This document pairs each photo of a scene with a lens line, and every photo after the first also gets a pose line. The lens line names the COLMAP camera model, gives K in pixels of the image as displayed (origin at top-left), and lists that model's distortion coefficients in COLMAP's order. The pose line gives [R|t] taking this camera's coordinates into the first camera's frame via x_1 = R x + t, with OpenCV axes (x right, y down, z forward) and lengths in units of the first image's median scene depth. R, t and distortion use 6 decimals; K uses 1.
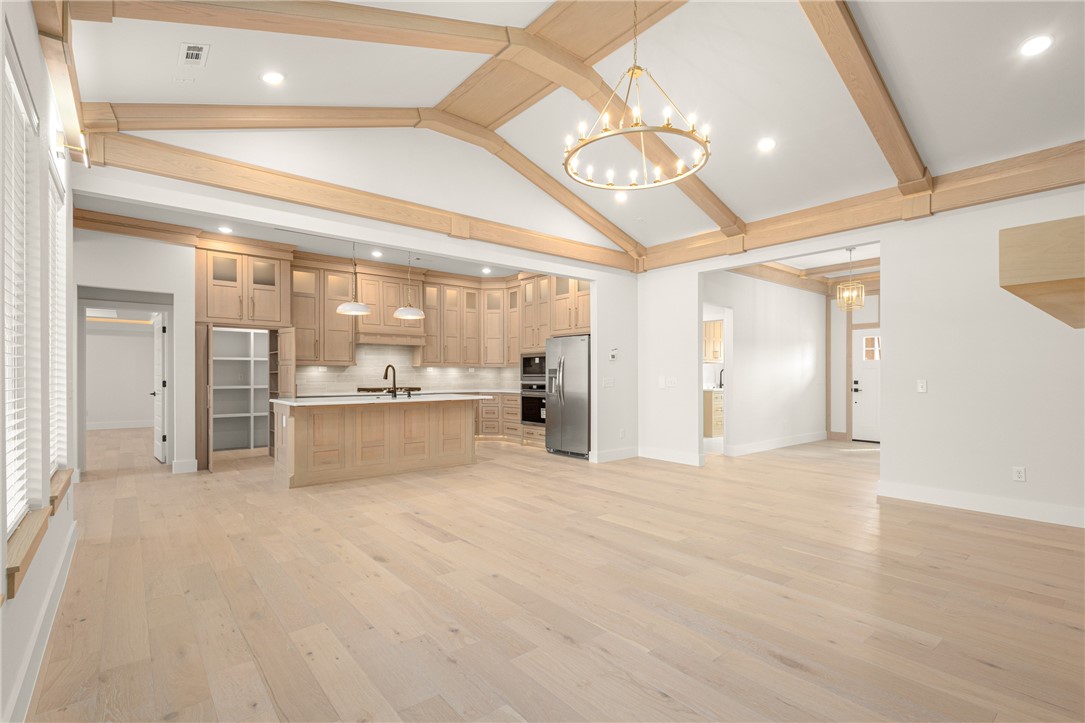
lens RADIAL K [[498.9, 0, 542.4], [0, 498.9, 375.8], [0, 0, 1]] dist [0.004561, 0.000098]
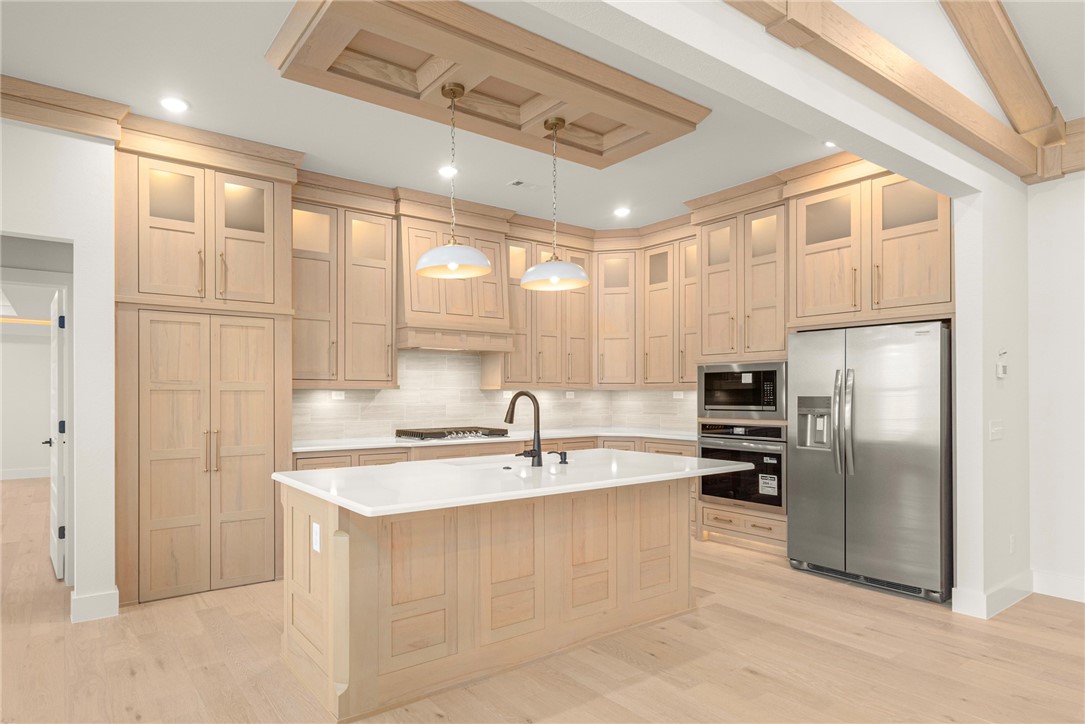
lens RADIAL K [[784.8, 0, 539.6], [0, 784.8, 400.9], [0, 0, 1]] dist [0.005646, -0.000057]
pose [[0.992421, 0.000316, -0.122882, -0.124451], [-0.000365, 1.000000, -0.000373, -0.007833], [0.122882, 0.000415, 0.992421, 0.190107]]
